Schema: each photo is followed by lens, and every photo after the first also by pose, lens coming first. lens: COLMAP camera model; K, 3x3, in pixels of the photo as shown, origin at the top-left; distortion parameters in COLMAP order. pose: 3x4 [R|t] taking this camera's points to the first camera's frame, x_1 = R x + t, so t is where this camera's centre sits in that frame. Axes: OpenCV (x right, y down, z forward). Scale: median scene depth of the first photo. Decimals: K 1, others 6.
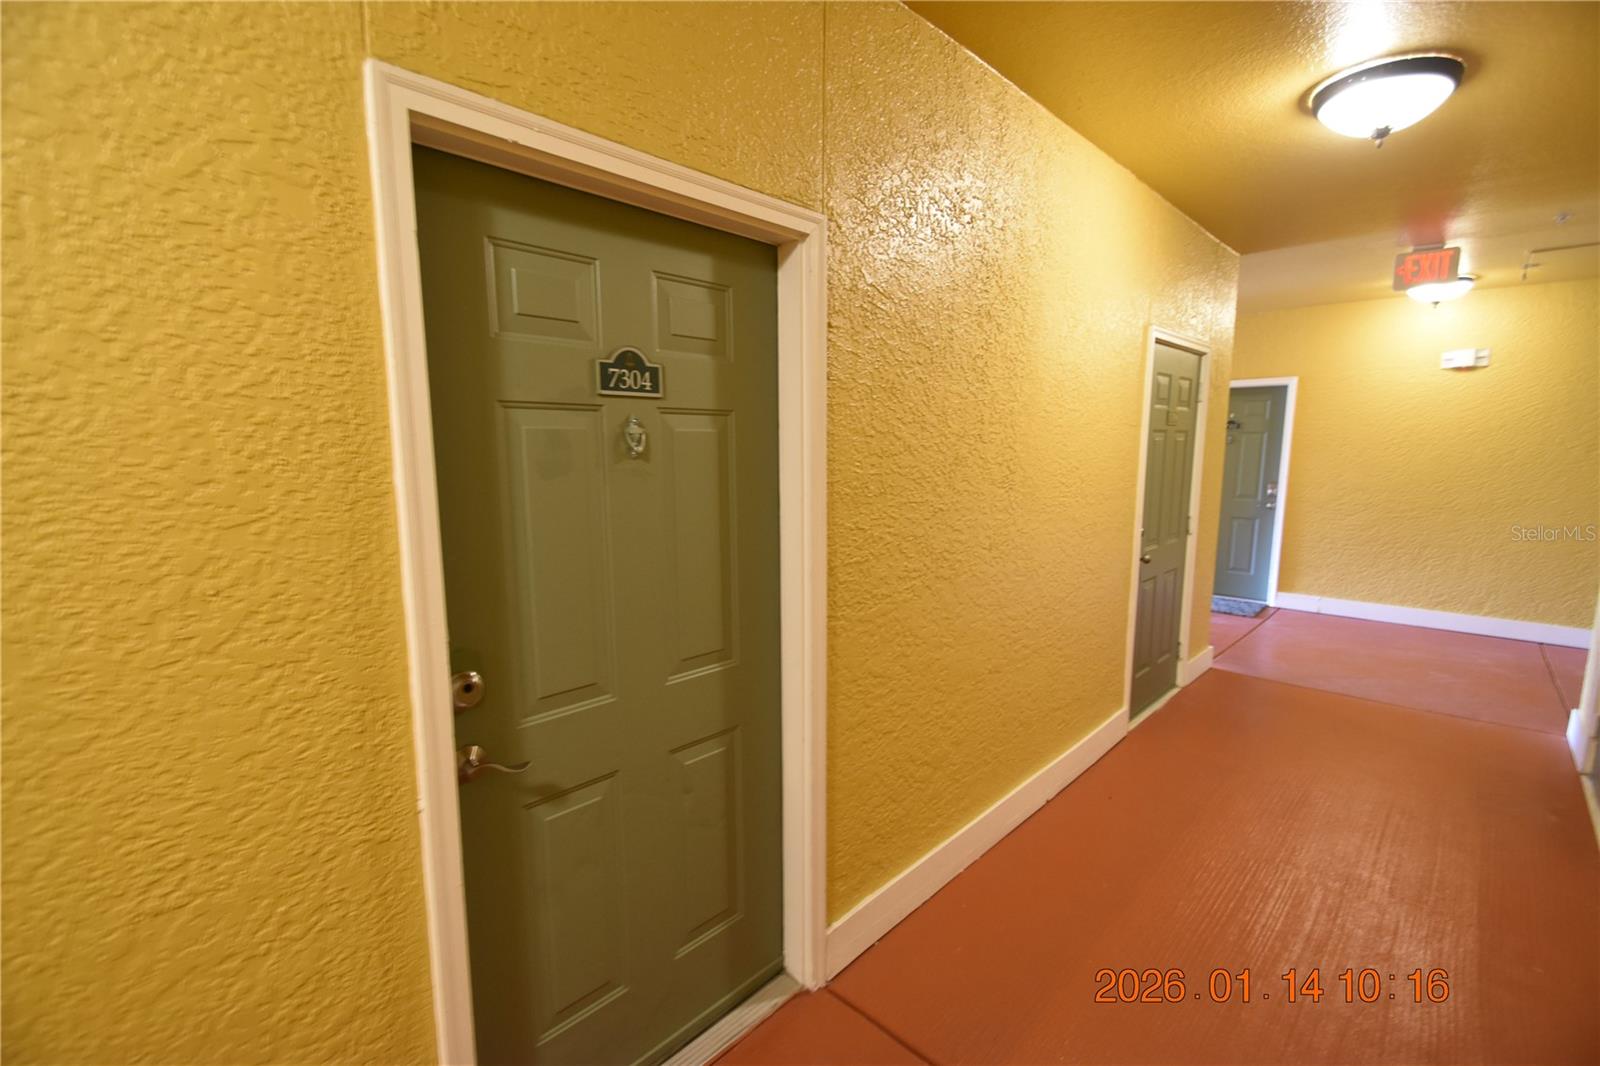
lens RADIAL K [[699.7, 0, 798.2], [0, 699.7, 537.1], [0, 0, 1]] dist [0.006465, -0.012271]
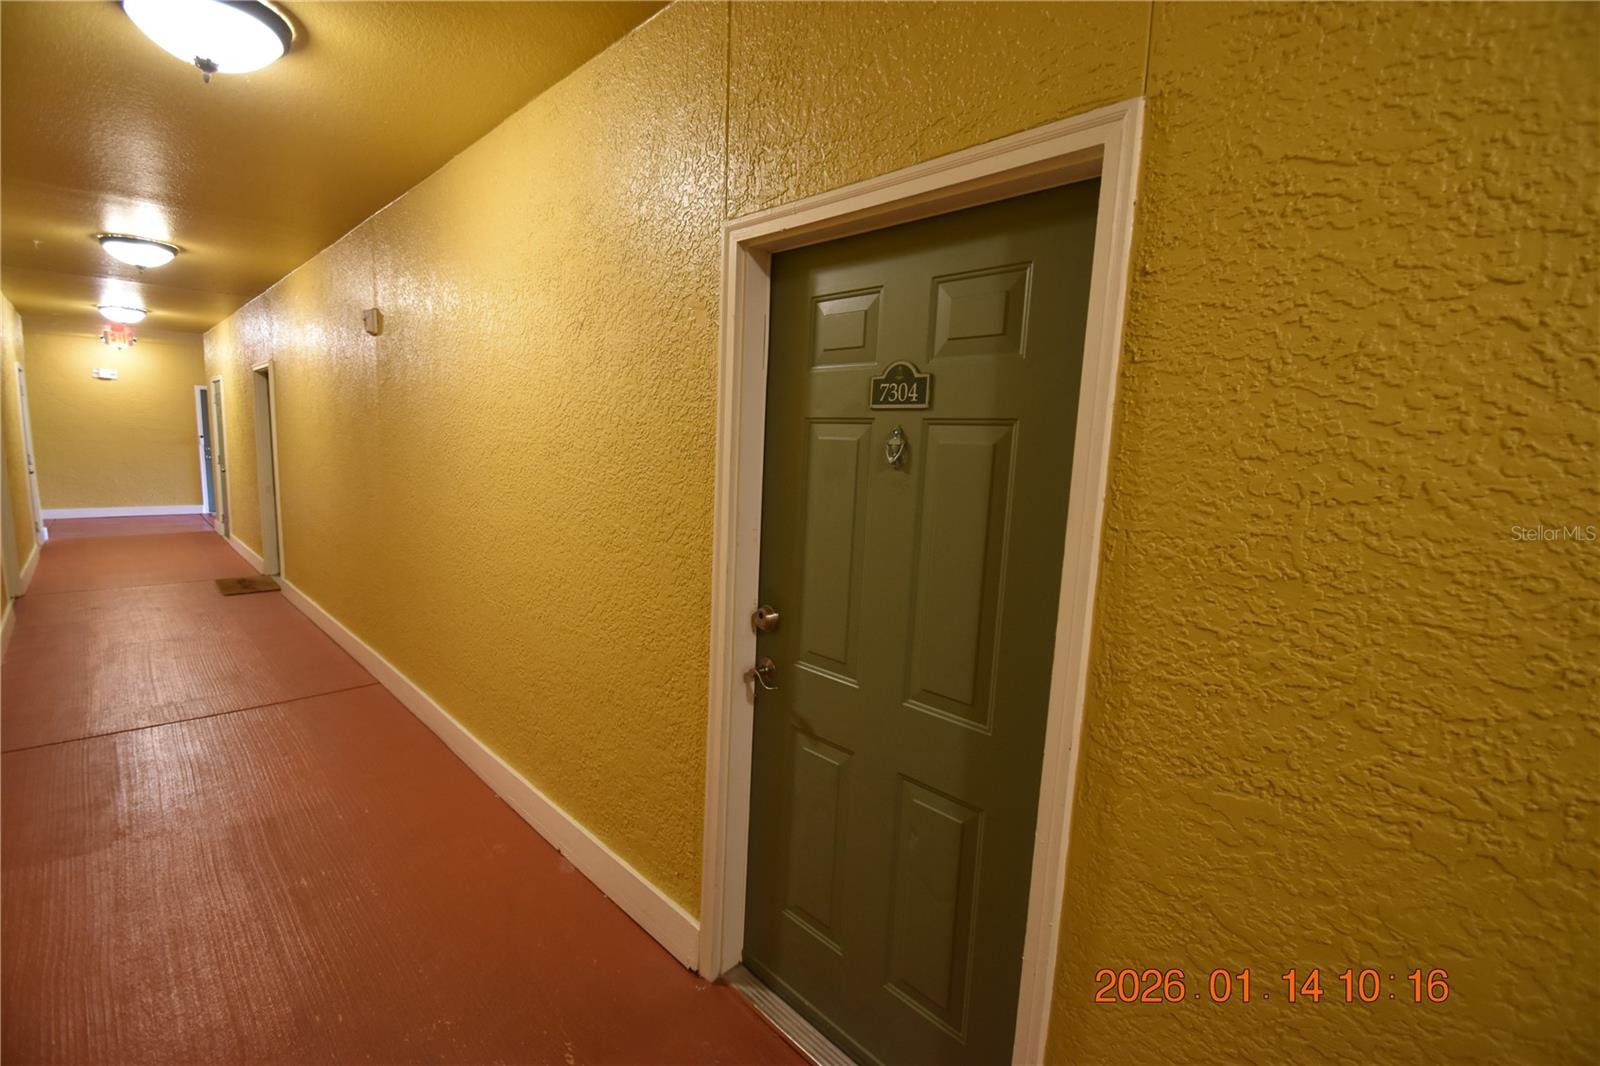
lens RADIAL K [[699.7, 0, 795.3], [0, 699.7, 538.5], [0, 0, 1]] dist [0.006465, -0.012271]
pose [[-0.020841, 0.133939, -0.990770, 0.813708], [-0.172767, 0.975595, 0.135522, -0.129111], [0.984742, 0.173997, 0.002808, 0.886179]]
